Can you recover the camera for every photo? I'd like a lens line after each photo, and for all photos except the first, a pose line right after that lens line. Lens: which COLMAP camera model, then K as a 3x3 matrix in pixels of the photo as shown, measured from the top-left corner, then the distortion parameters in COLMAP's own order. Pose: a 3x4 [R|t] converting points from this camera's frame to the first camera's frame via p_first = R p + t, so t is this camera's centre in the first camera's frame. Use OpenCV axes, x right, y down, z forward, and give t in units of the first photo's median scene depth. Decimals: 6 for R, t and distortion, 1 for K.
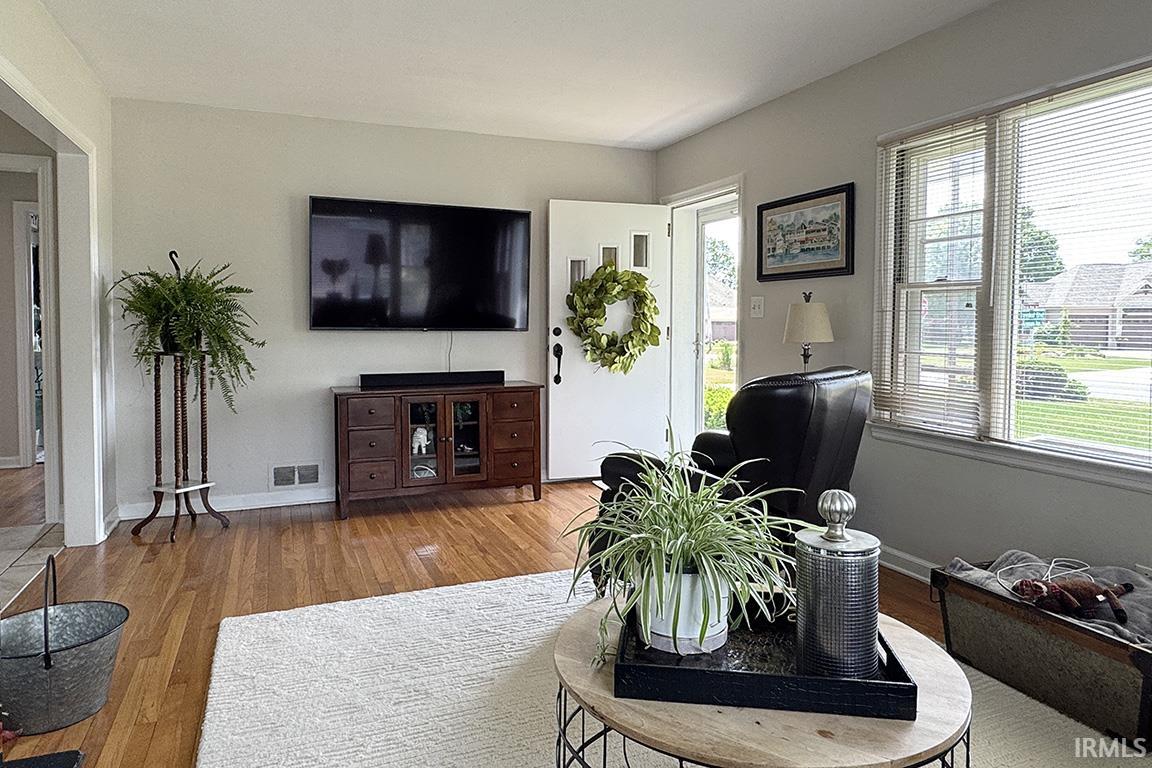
lens RADIAL K [[727.6, 0, 578.7], [0, 727.6, 347.0], [0, 0, 1]] dist [0.005715, 0.000993]
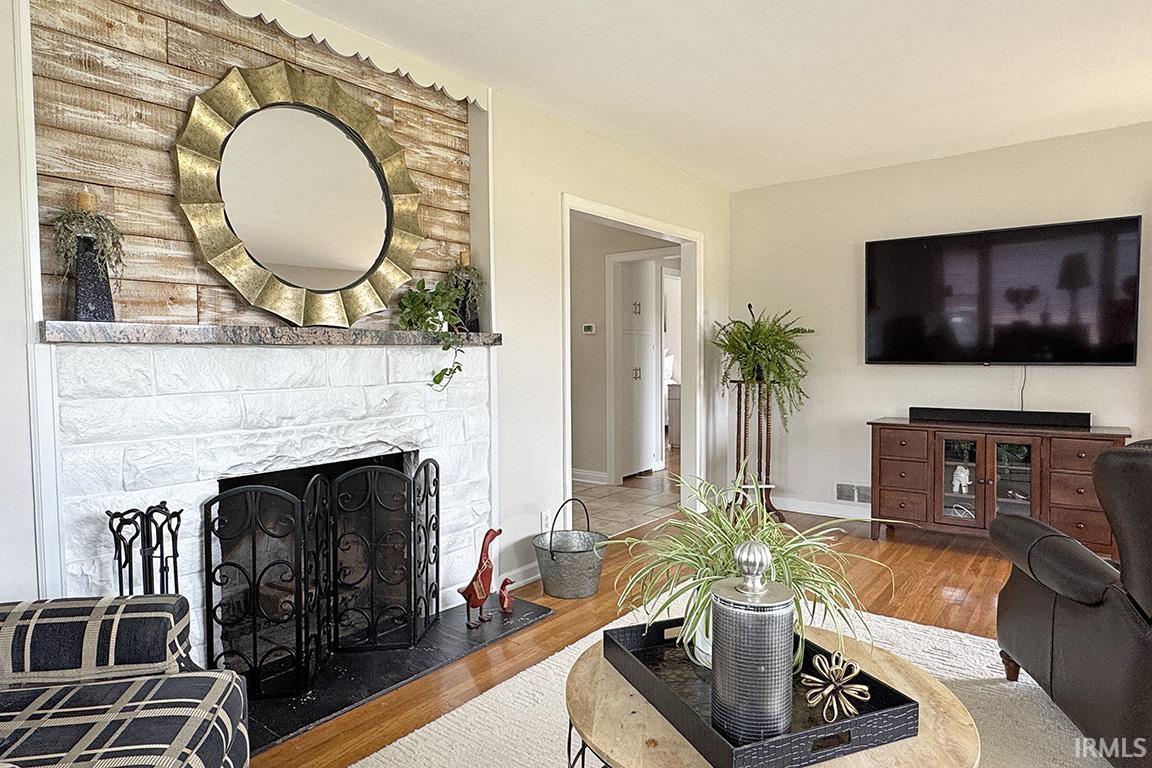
lens RADIAL K [[687.0, 0, 576.0], [0, 687.0, 384.0], [0, 0, 1]] dist [0.000485, 0.001177]
pose [[0.489900, 0.031411, -0.871212, 0.328475], [-0.019748, 0.999494, 0.024932, -0.010571], [0.871555, 0.004990, 0.490273, 0.107878]]
